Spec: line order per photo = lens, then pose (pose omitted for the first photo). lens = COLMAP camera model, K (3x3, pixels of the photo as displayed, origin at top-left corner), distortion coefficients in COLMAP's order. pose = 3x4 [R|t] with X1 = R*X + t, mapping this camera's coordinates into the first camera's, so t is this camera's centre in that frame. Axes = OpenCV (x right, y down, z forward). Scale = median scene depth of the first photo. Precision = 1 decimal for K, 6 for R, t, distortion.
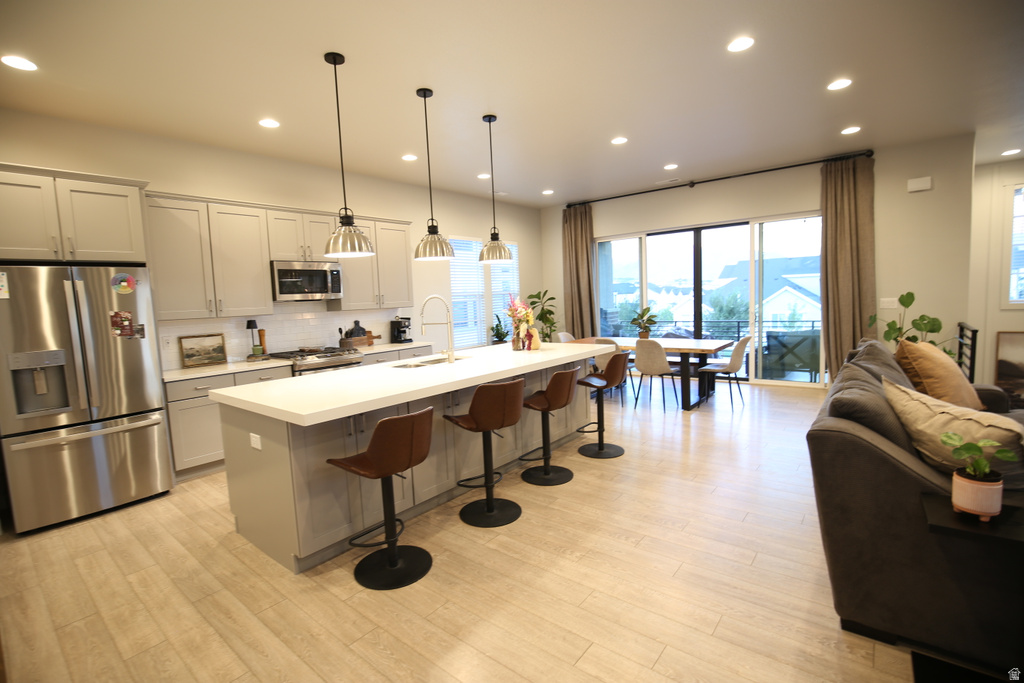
lens RADIAL K [[469.8, 0, 509.0], [0, 469.8, 340.6], [0, 0, 1]] dist [-0.035030, 0.006958]
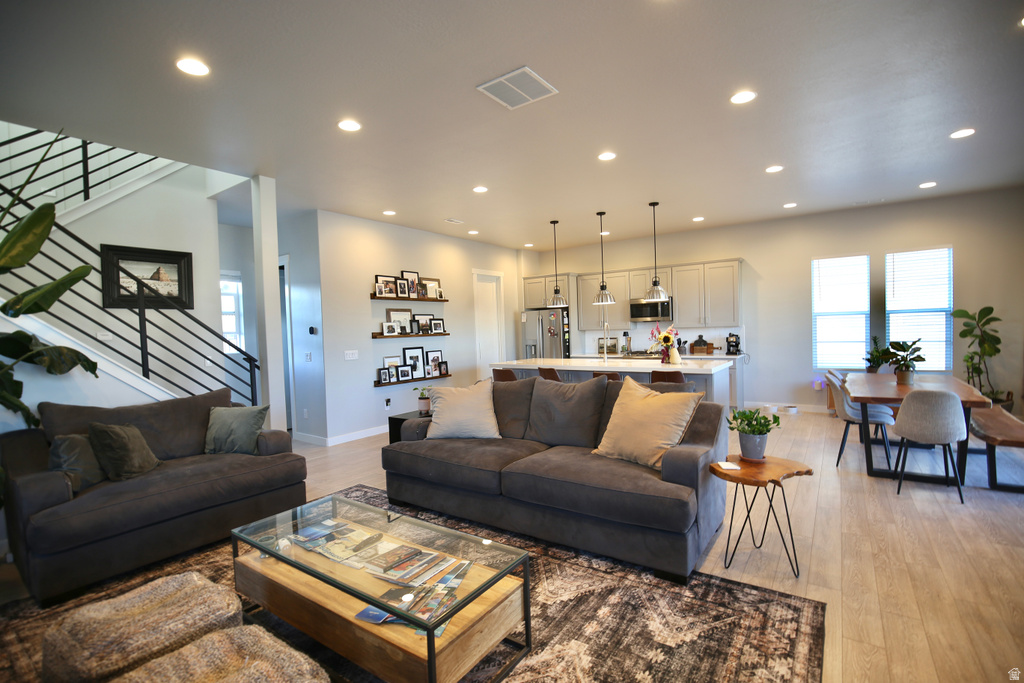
lens RADIAL K [[469.8, 0, 509.0], [0, 469.8, 340.6], [0, 0, 1]] dist [-0.035030, 0.006958]
pose [[0.065794, 0.065695, -0.995668, 1.203638], [-0.062128, 0.996164, 0.061622, -0.089594], [0.995897, 0.057805, 0.069623, 0.388149]]
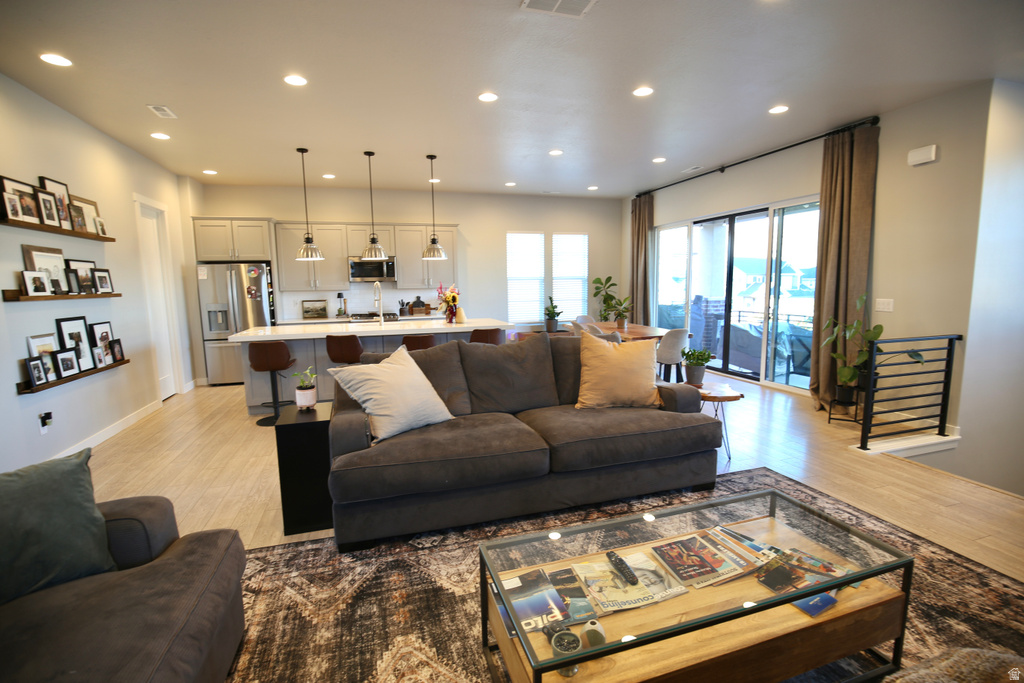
lens RADIAL K [[469.7, 0, 513.6], [0, 469.7, 343.9], [0, 0, 1]] dist [-0.038758, 0.008649]
pose [[0.833909, 0.100739, -0.542630, 0.831455], [-0.071246, 0.994623, 0.075160, -0.030629], [0.547283, -0.024016, 0.836603, -0.052201]]
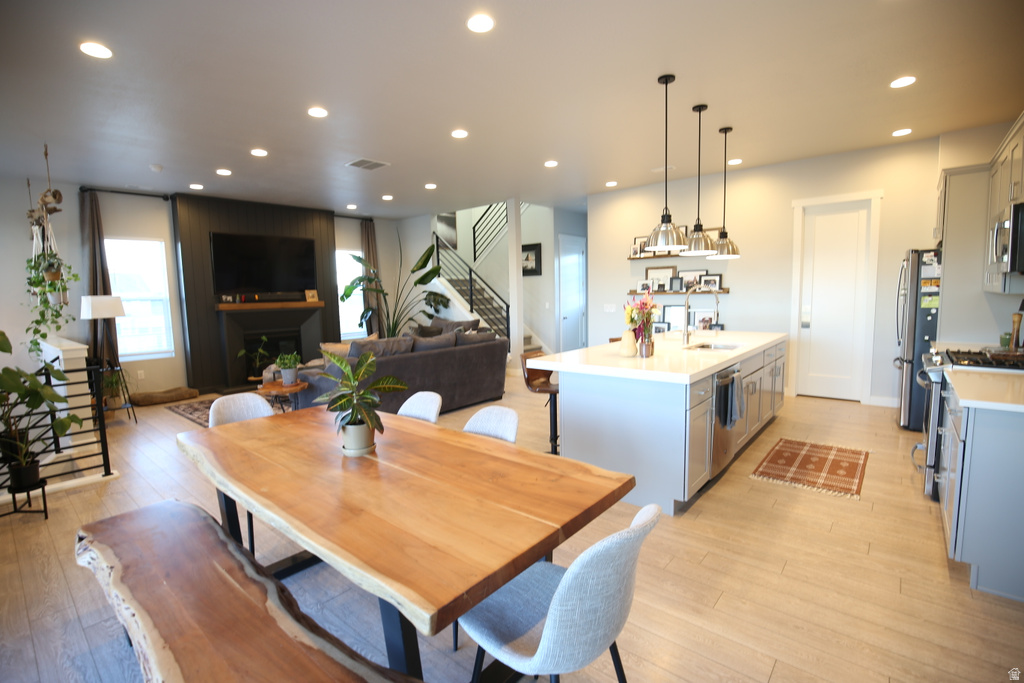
lens RADIAL K [[469.8, 0, 509.0], [0, 469.8, 340.6], [0, 0, 1]] dist [-0.035030, 0.006958]
pose [[-0.997474, 0.065275, 0.028002, 0.211032], [0.069409, 0.979490, 0.189163, -0.158828], [-0.015080, 0.190629, -0.981546, 1.611375]]
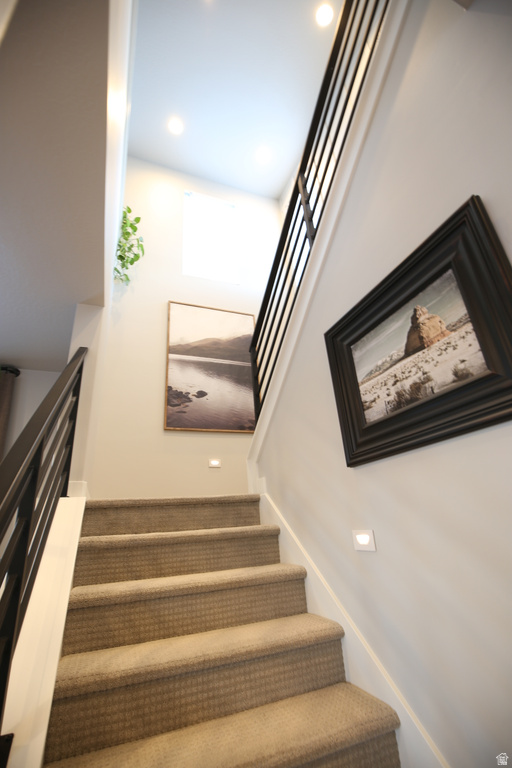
lens RADIAL K [[352.4, 0, 256.0], [0, 352.4, 384.0], [0, 0, 1]] dist [-0.035030, 0.006958]
pose [[-0.867196, 0.284303, 0.408832, 0.174704], [0.152461, 0.933160, -0.325528, -0.030581], [-0.474054, -0.219965, -0.852577, -0.052907]]
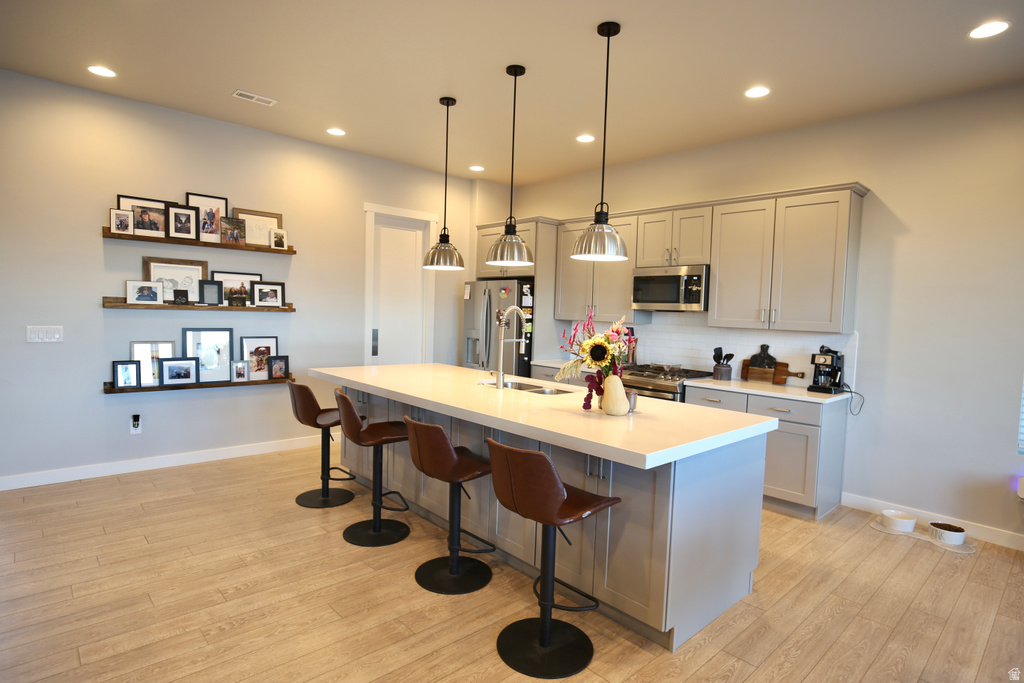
lens RADIAL K [[539.9, 0, 508.0], [0, 539.9, 340.3], [0, 0, 1]] dist [-0.018346, 0.001434]
pose [[-0.146610, 0.091731, -0.984932, 0.607419], [-0.117572, 0.987017, 0.109426, -0.107274], [0.982182, 0.131844, -0.133922, 0.853311]]
